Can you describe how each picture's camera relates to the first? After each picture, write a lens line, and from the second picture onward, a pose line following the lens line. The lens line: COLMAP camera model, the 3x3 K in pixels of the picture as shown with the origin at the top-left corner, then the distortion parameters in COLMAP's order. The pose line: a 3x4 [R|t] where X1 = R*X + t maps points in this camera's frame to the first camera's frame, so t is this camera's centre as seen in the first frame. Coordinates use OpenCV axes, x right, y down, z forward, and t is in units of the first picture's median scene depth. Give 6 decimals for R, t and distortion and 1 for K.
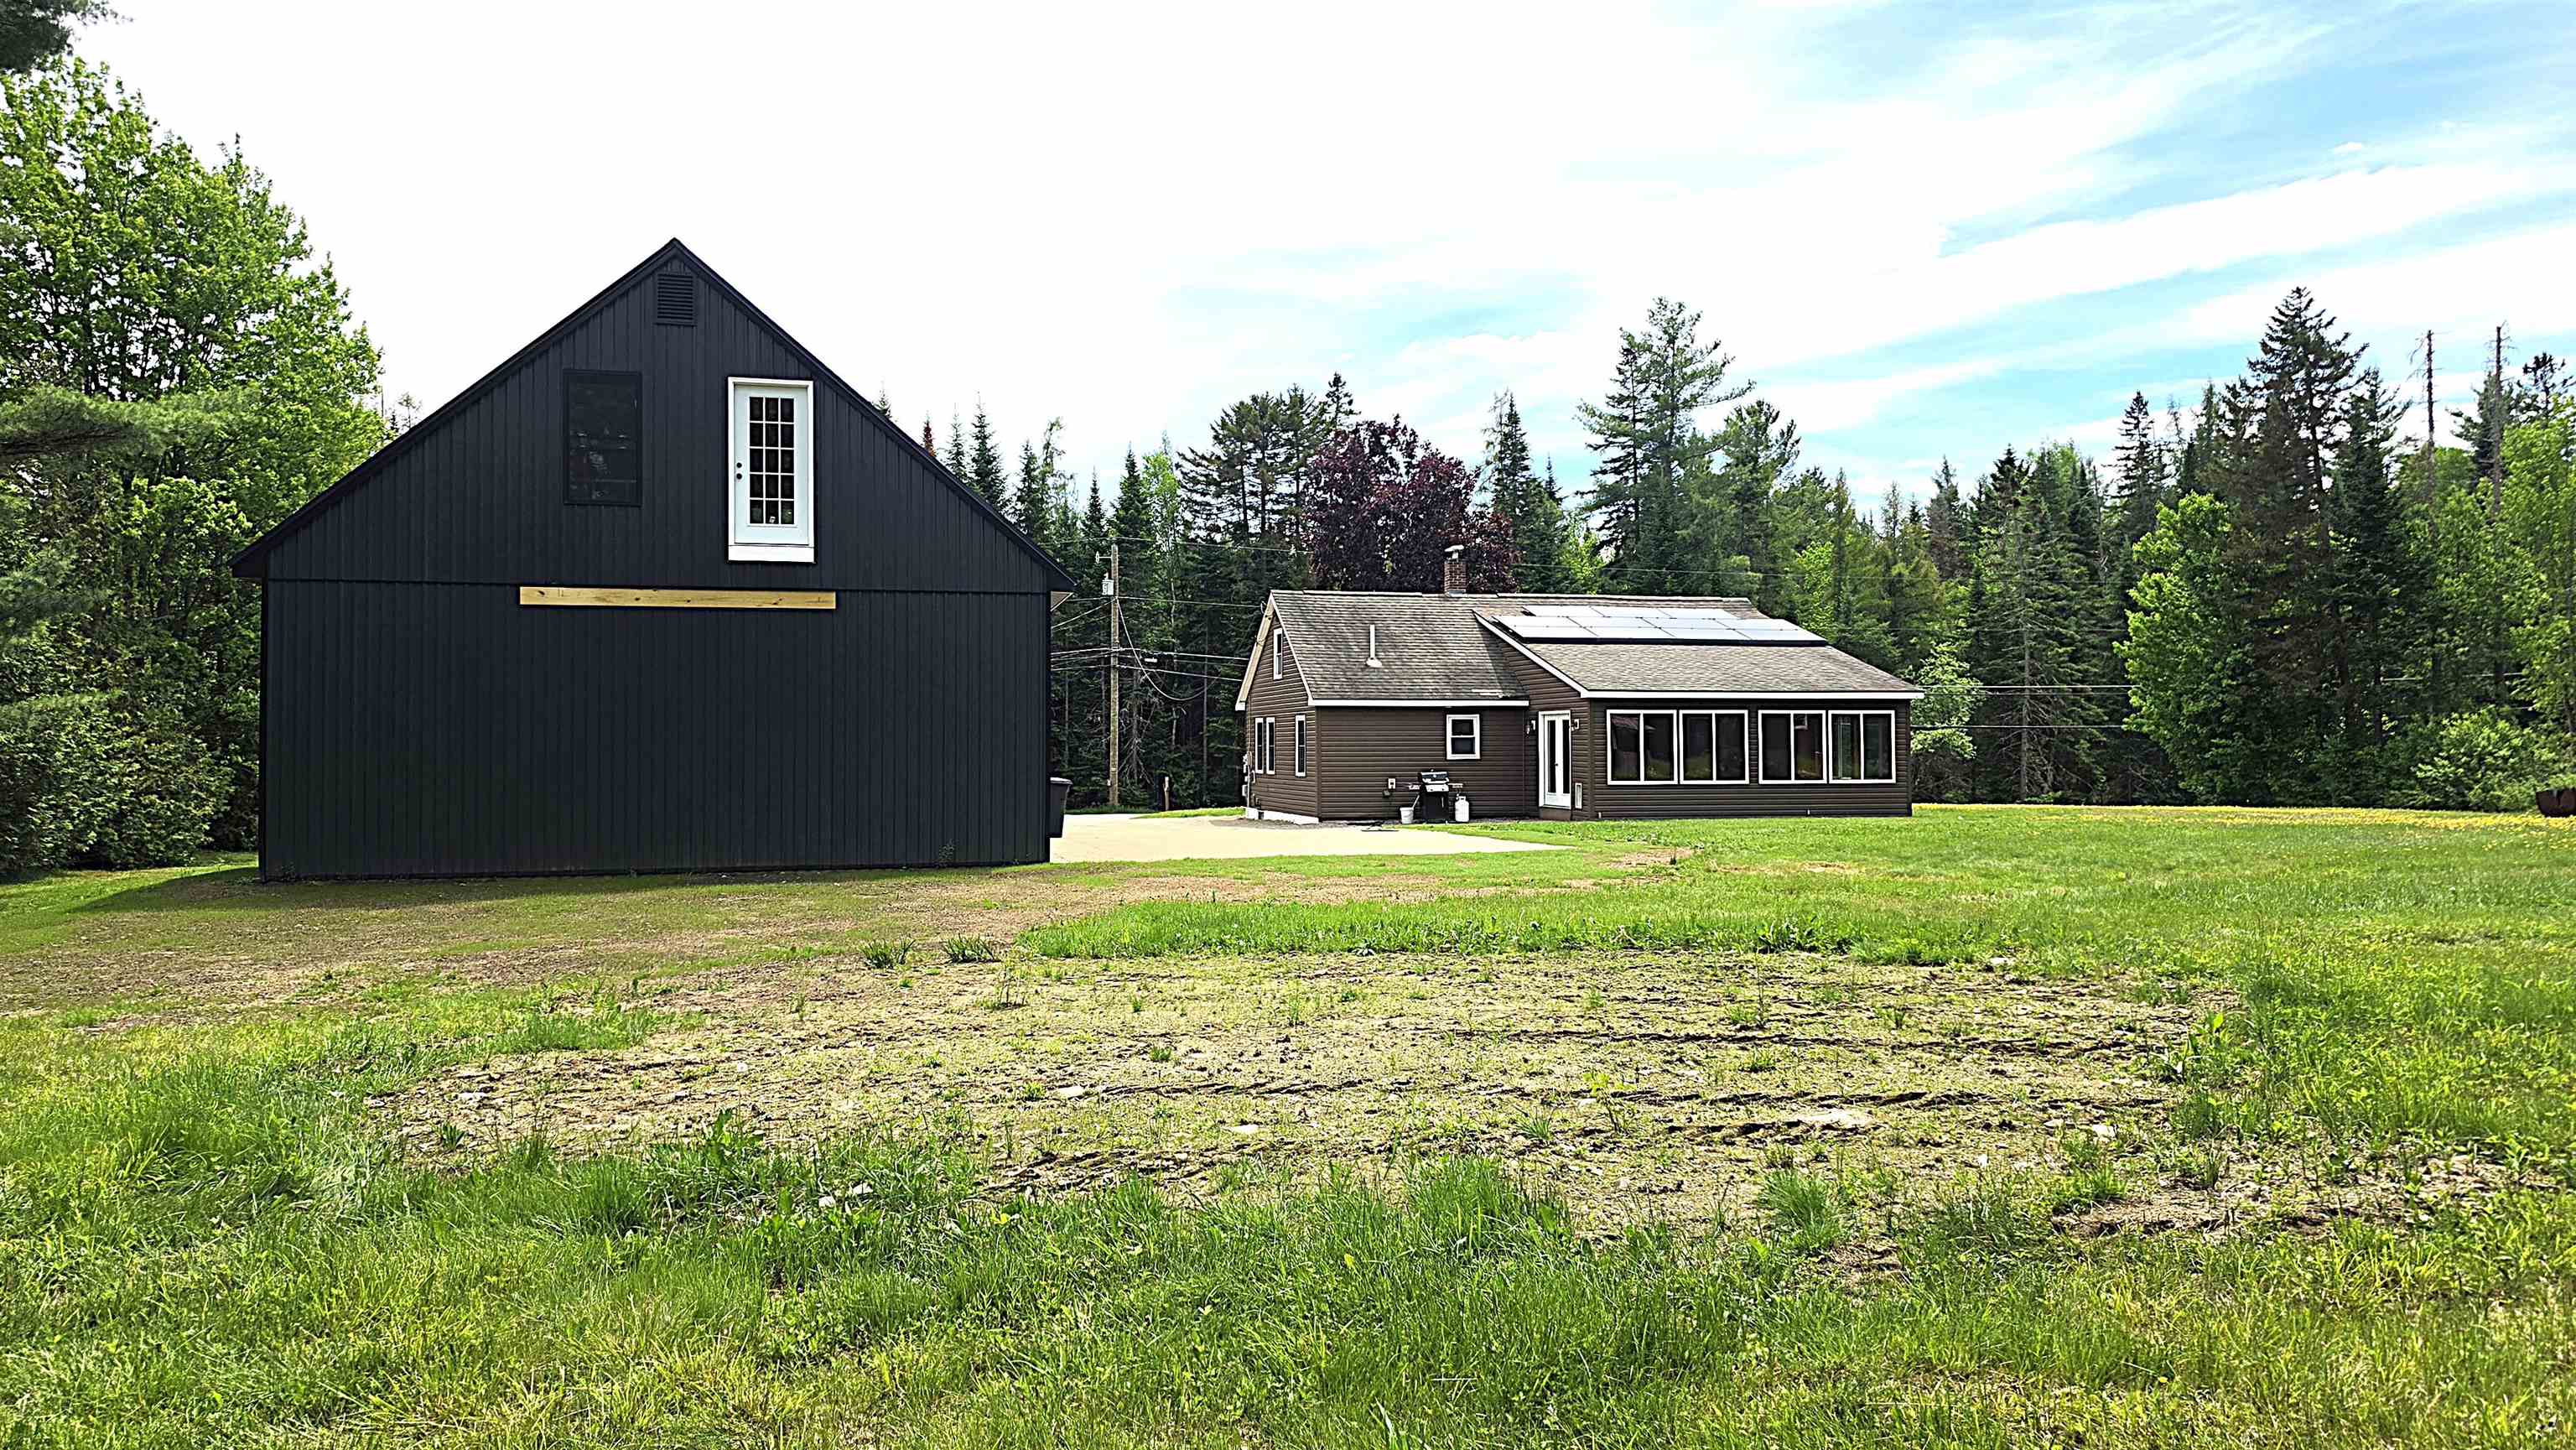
lens RADIAL K [[1853.1, 0, 1278.6], [0, 1853.1, 732.1], [0, 0, 1]] dist [0.068082, -0.078347]
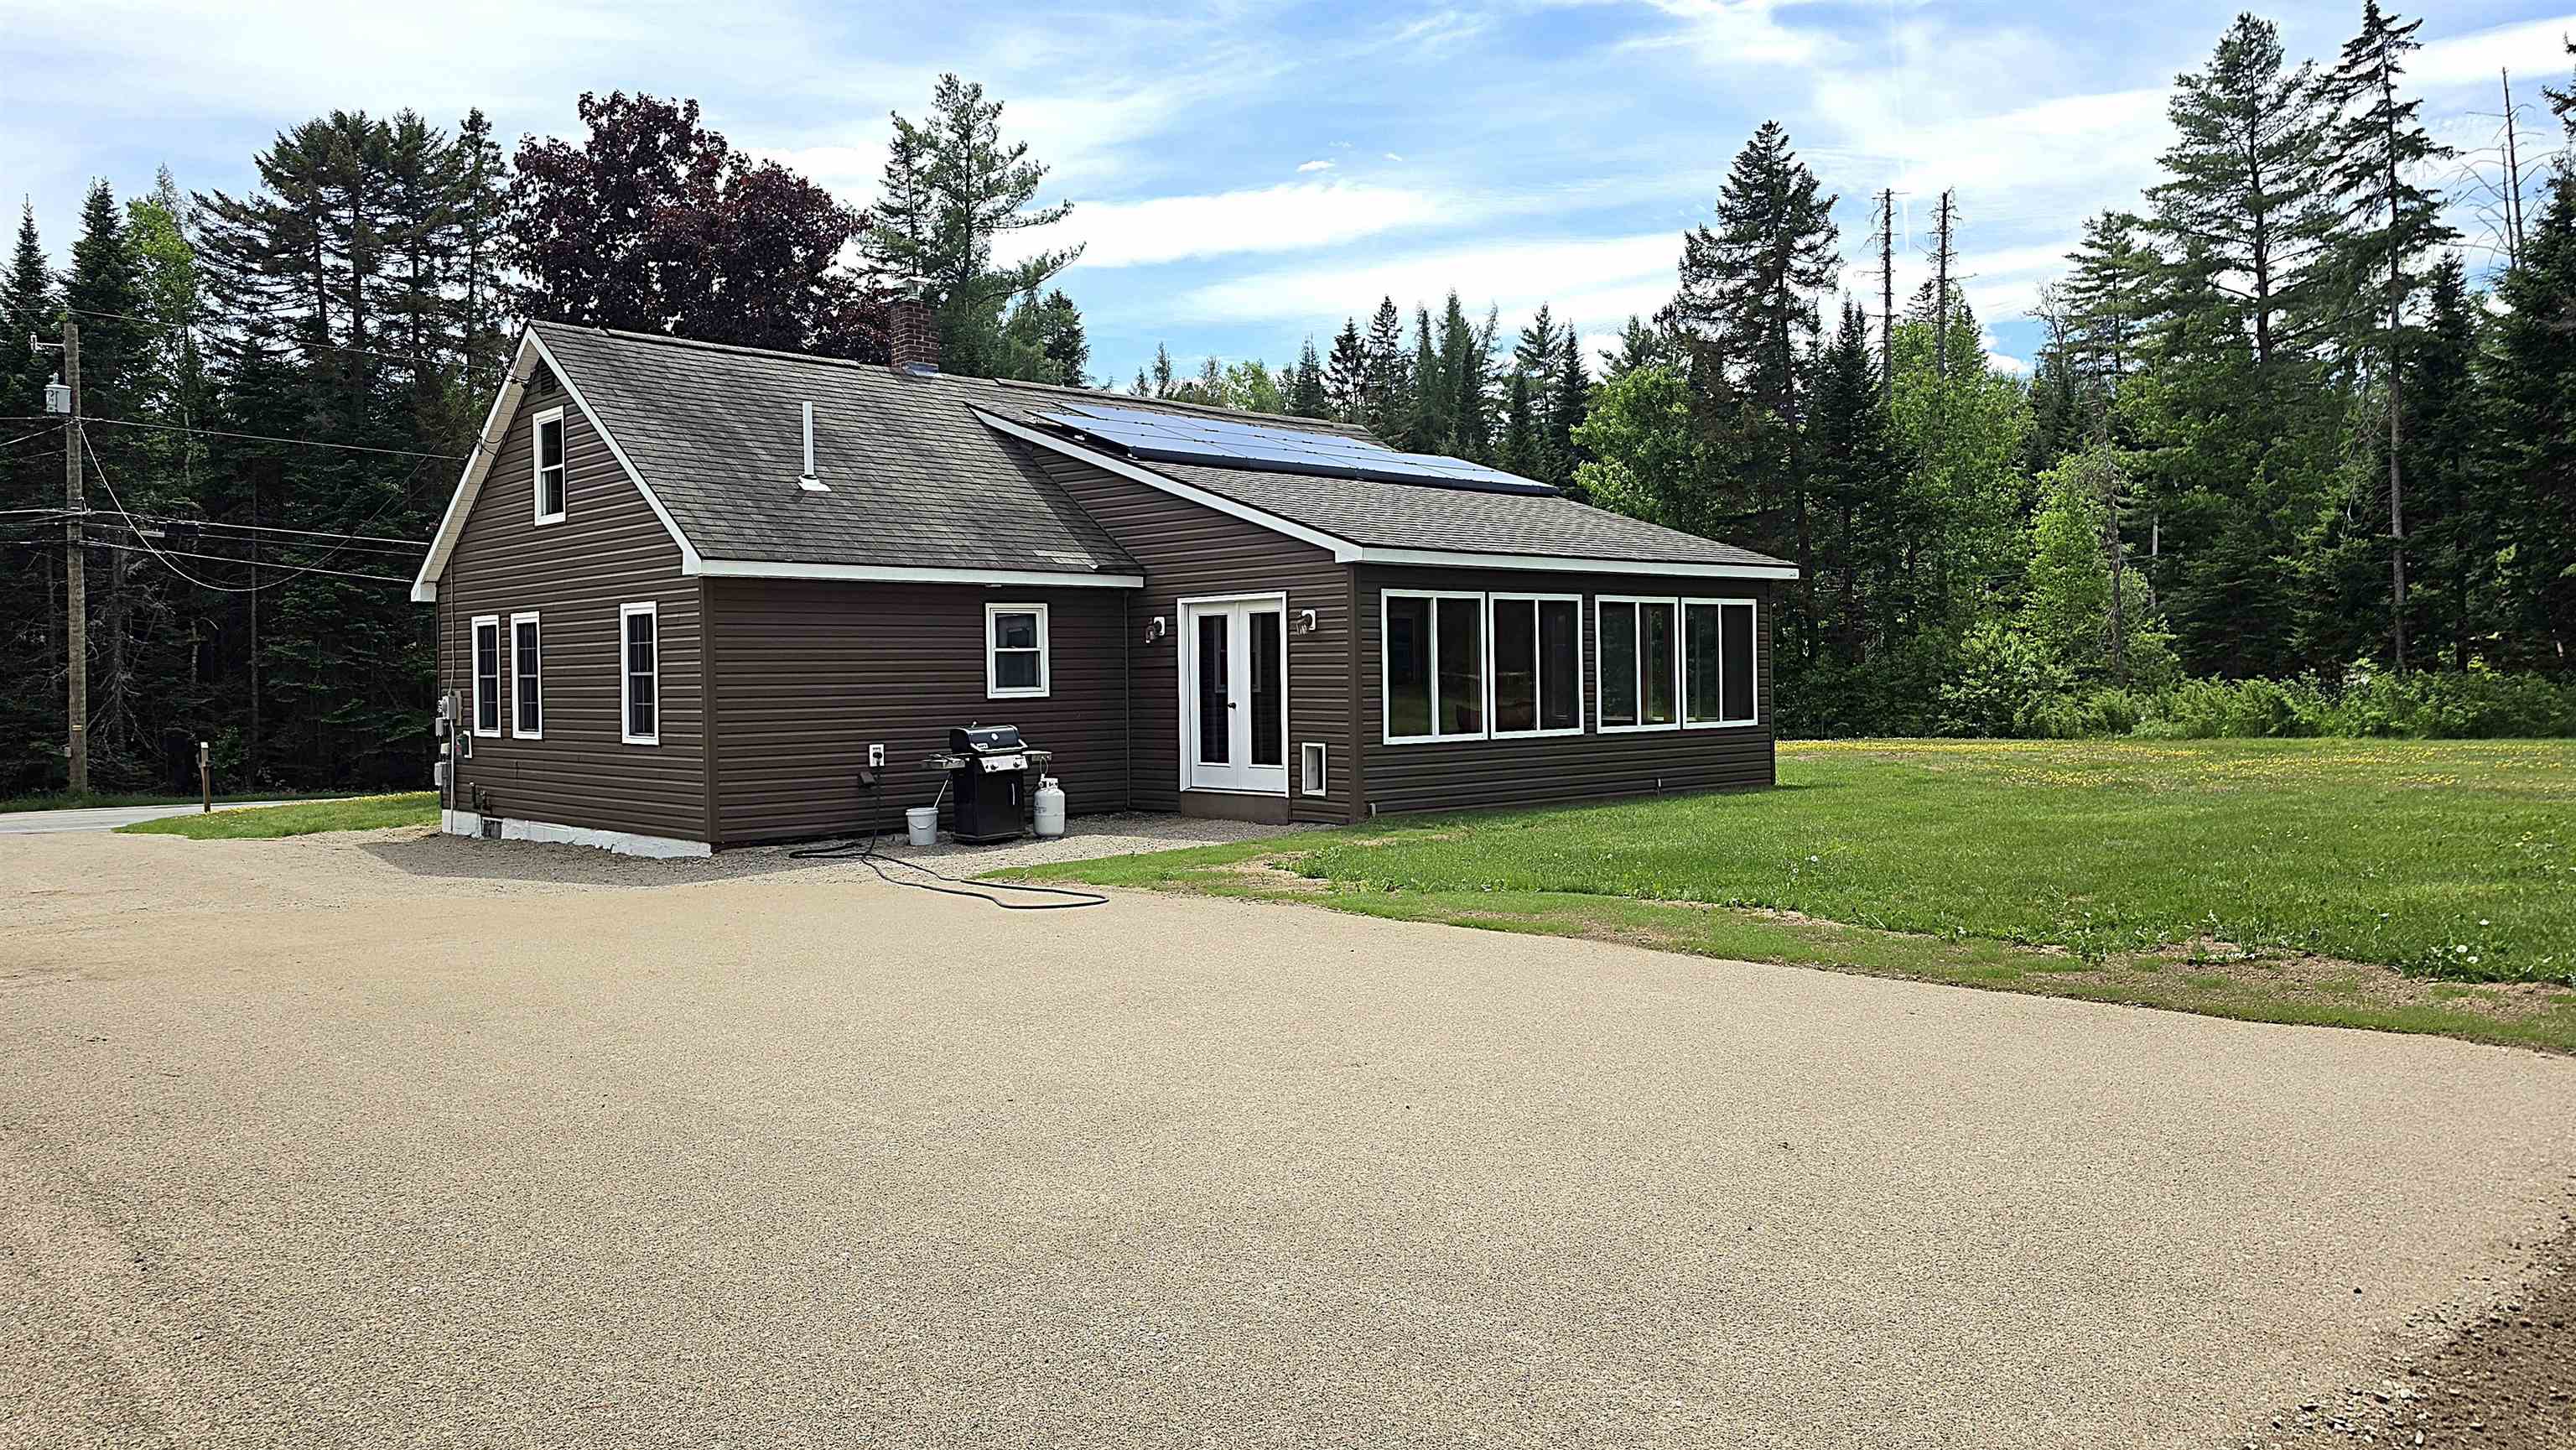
lens RADIAL K [[1853.1, 0, 1342.4], [0, 1853.1, 694.0], [0, 0, 1]] dist [0.068082, -0.078347]
pose [[0.871067, -0.015979, 0.490904, -0.055619], [0.008939, 0.999821, 0.016682, 0.006106], [-0.491082, -0.010143, 0.871054, 0.509674]]
